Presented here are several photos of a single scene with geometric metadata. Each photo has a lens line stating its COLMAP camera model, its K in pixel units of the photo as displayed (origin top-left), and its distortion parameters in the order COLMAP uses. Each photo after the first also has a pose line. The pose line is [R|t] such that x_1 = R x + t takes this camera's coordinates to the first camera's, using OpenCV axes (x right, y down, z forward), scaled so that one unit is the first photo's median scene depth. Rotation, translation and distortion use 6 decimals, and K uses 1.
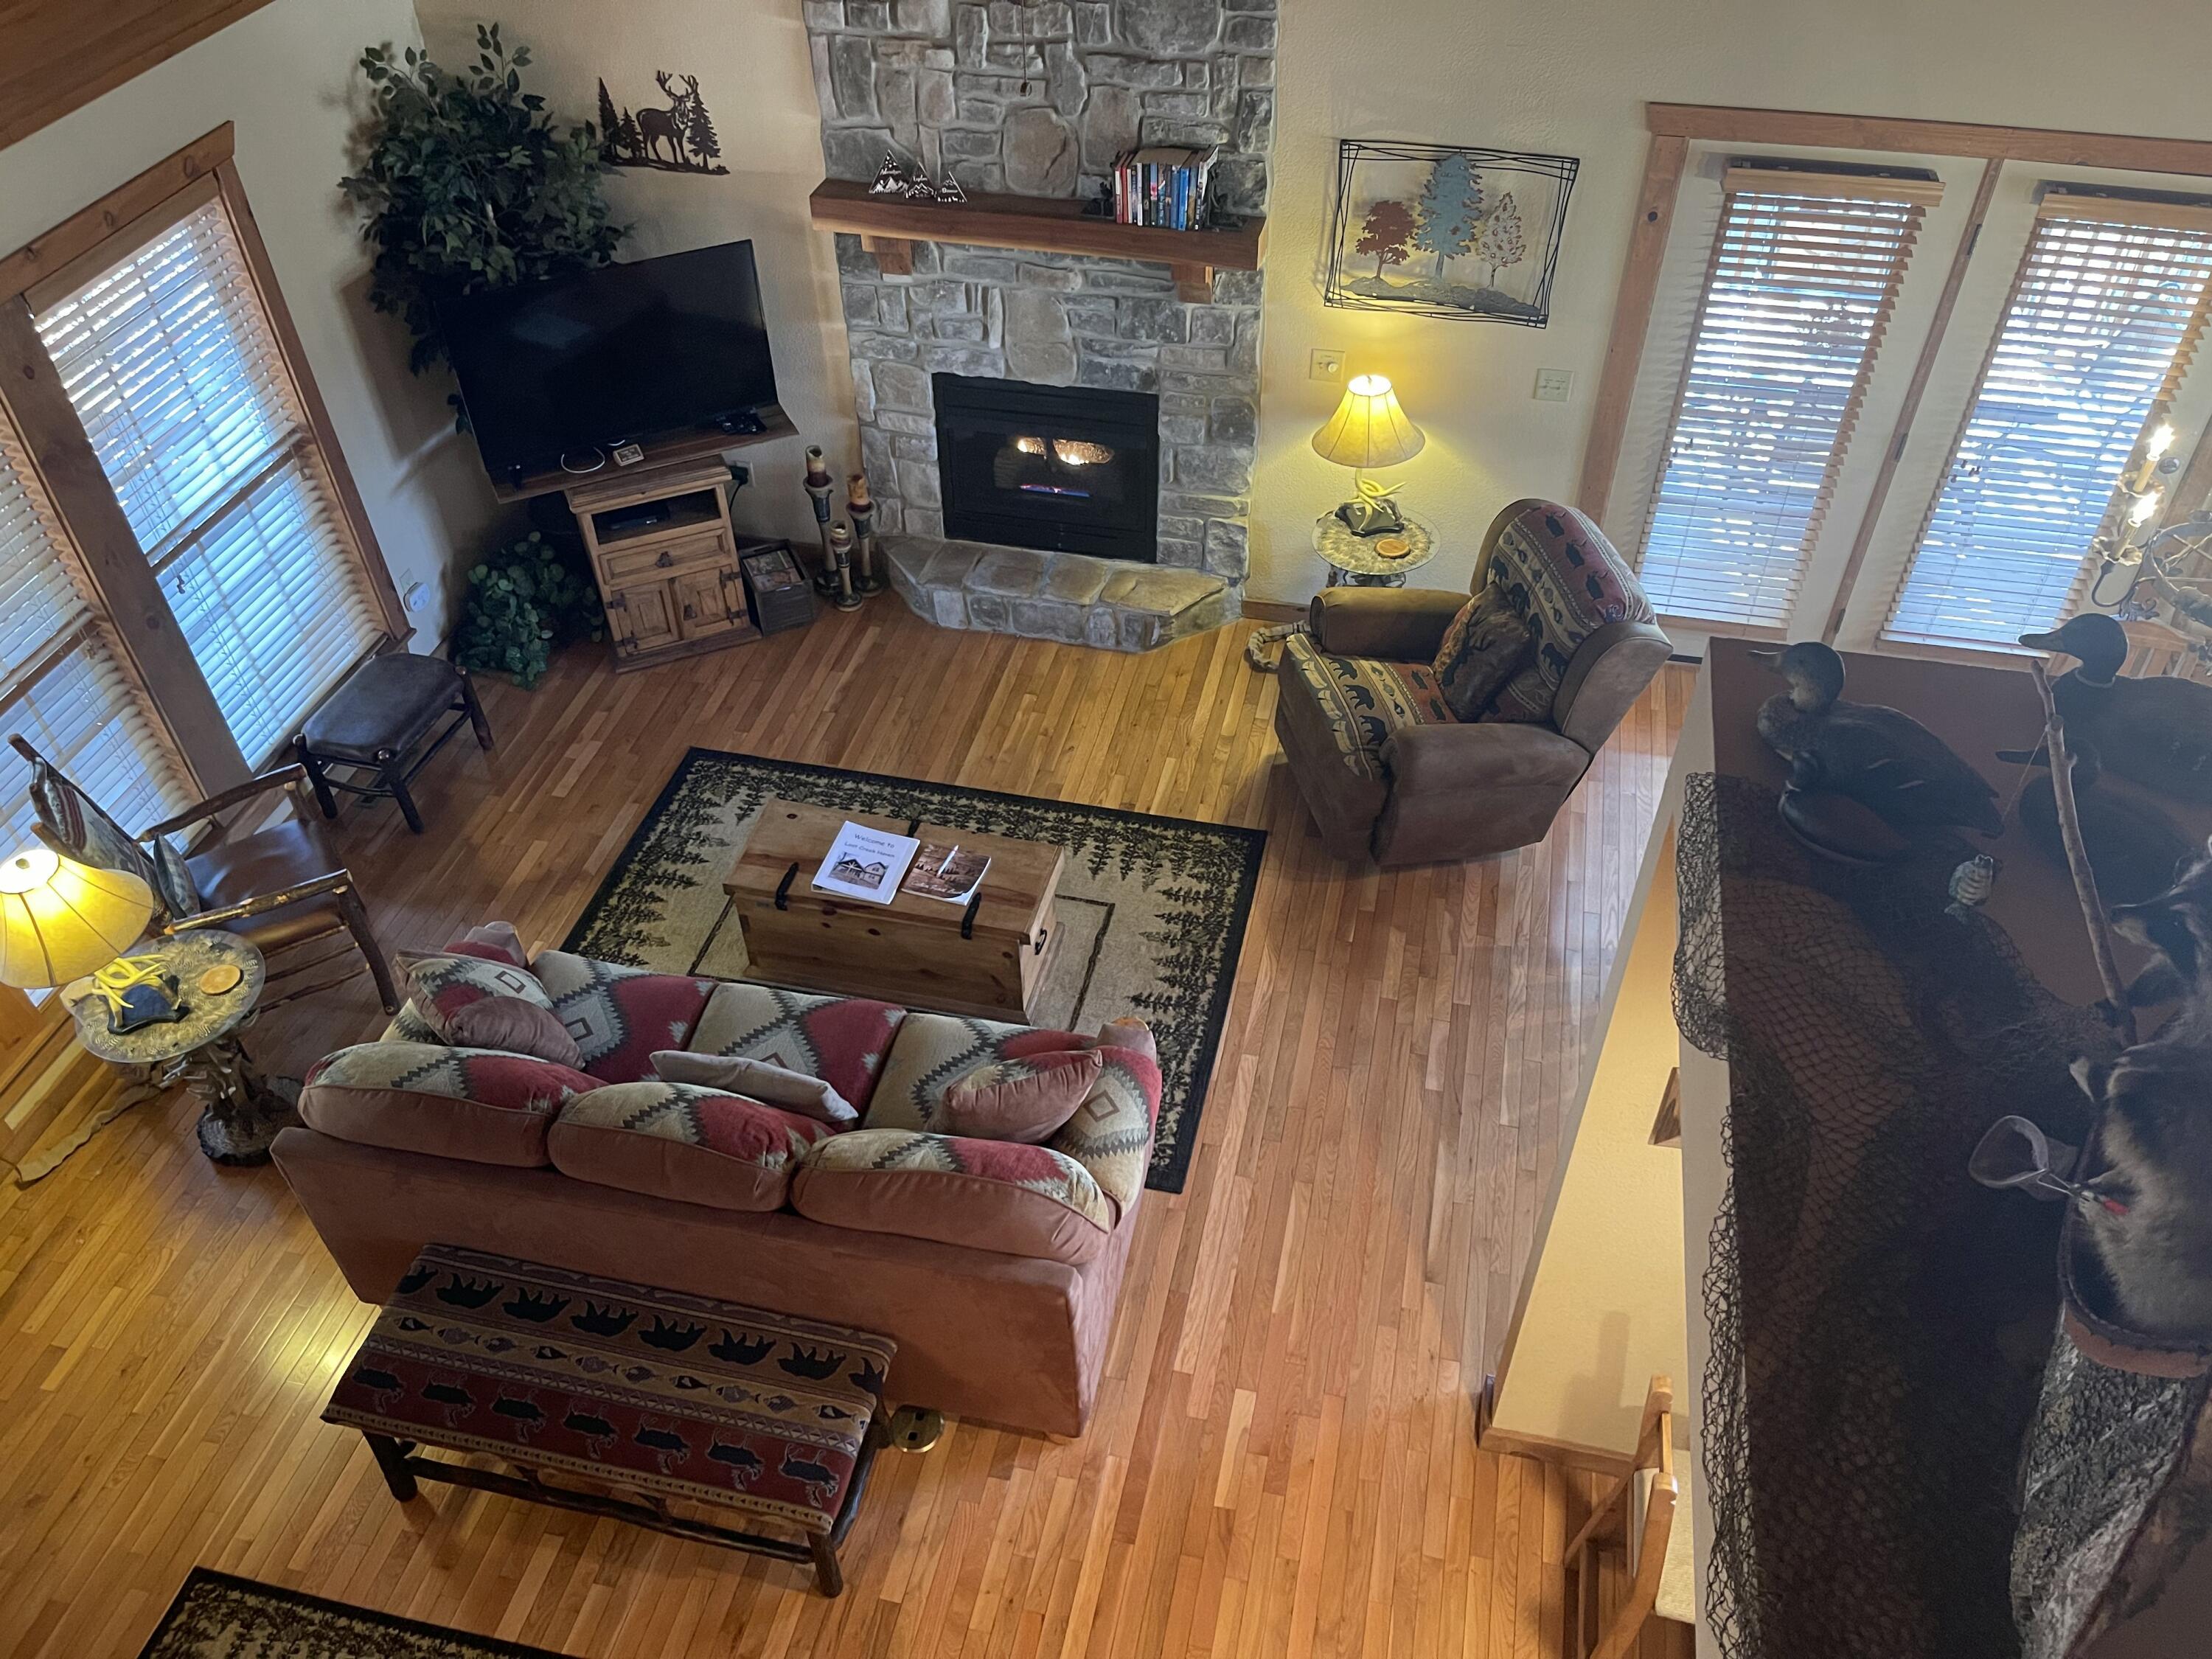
lens RADIAL K [[1674.9, 0, 1106.0], [0, 1674.9, 829.5], [0, 0, 1]] dist [0.006917, 0.002829]
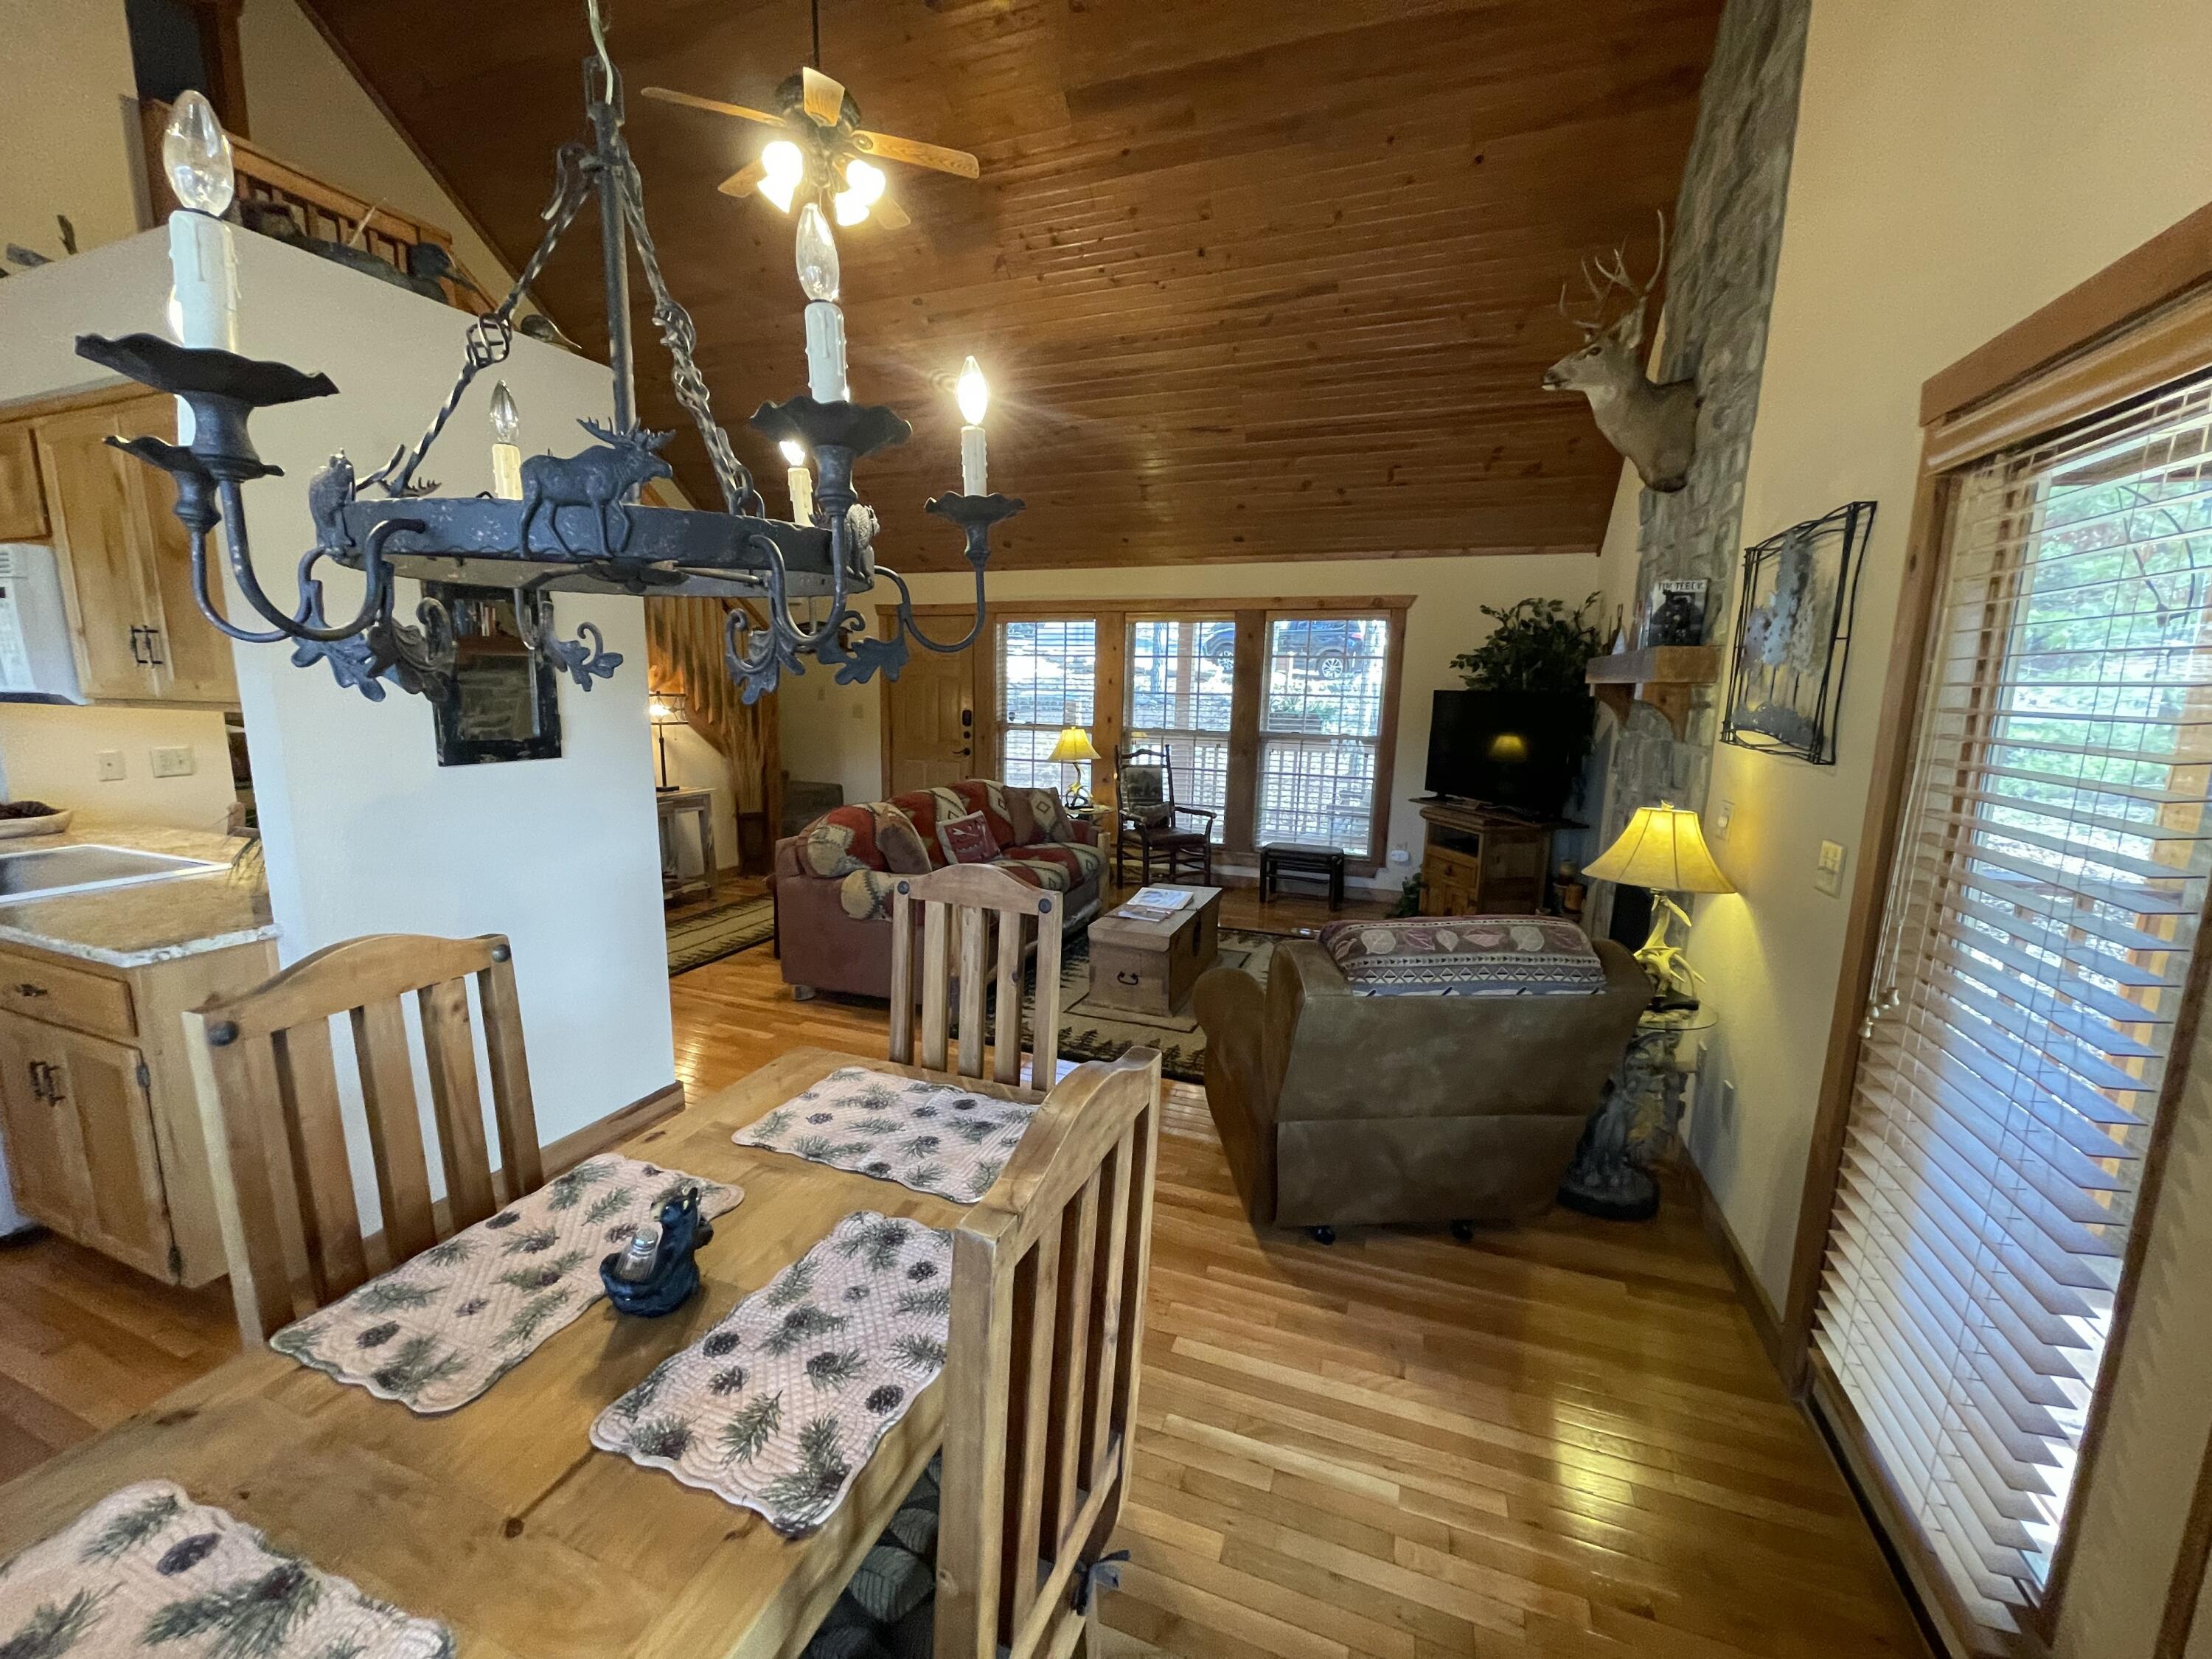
lens RADIAL K [[886.3, 0, 1106.0], [0, 886.3, 829.5], [0, 0, 1]] dist [-0.001493, -0.000012]
pose [[-0.138581, 0.164468, -0.976599, 0.612530], [-0.689864, 0.691479, 0.214344, -0.153899], [0.710551, 0.703425, 0.017635, 0.777727]]
